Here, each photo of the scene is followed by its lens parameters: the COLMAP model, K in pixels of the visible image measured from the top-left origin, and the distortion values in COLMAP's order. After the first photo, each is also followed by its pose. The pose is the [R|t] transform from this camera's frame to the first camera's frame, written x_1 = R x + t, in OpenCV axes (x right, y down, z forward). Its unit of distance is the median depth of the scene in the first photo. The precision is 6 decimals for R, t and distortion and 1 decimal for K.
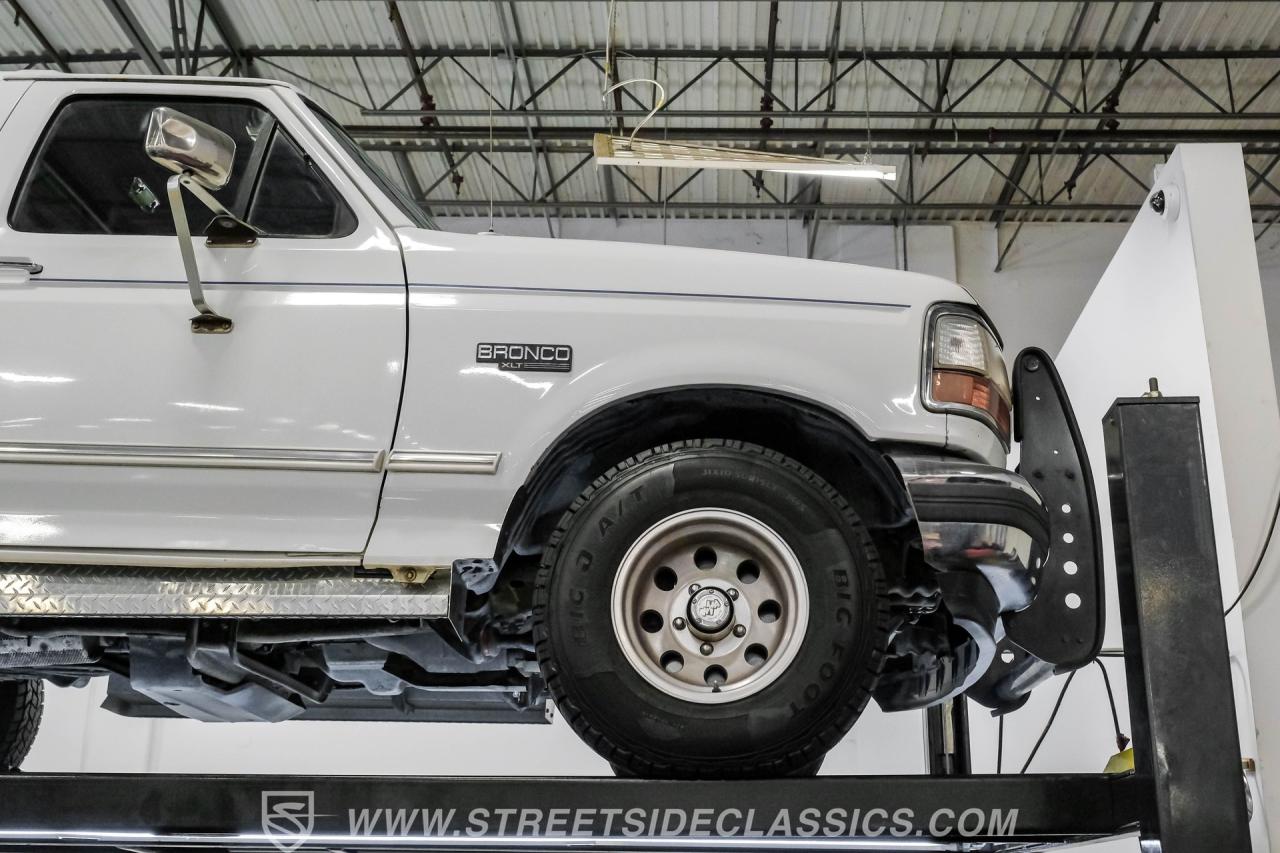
lens RADIAL K [[1500.0, 0, 640.0], [0, 1500.0, 426.5], [0, 0, 1]] dist [0.005465, 0.003838]
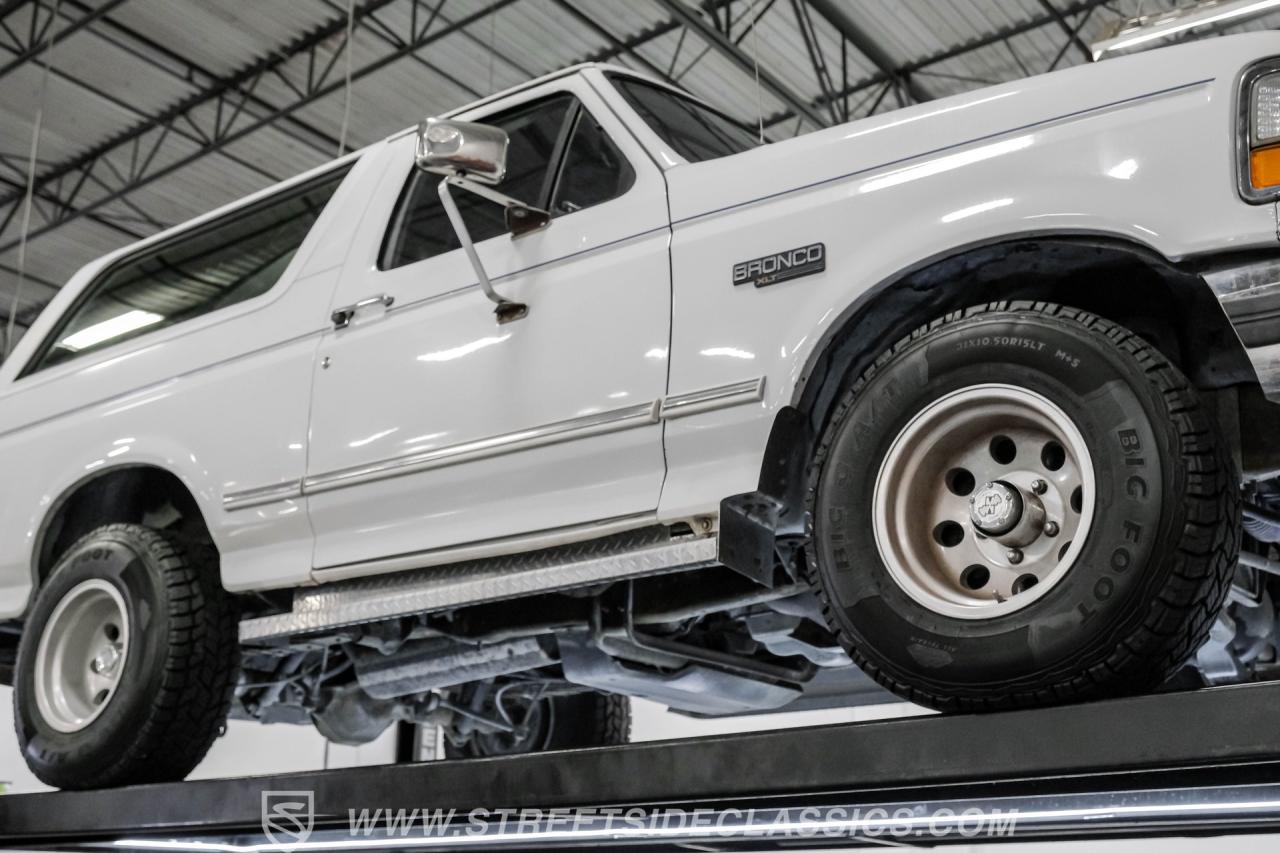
lens RADIAL K [[1500.0, 0, 640.0], [0, 1500.0, 426.5], [0, 0, 1]] dist [0.005465, 0.003838]
pose [[0.825047, -0.189146, -0.532468, 0.321465], [0.178688, 0.981289, -0.071705, 0.098846], [0.536068, -0.035986, 0.843408, 0.194795]]
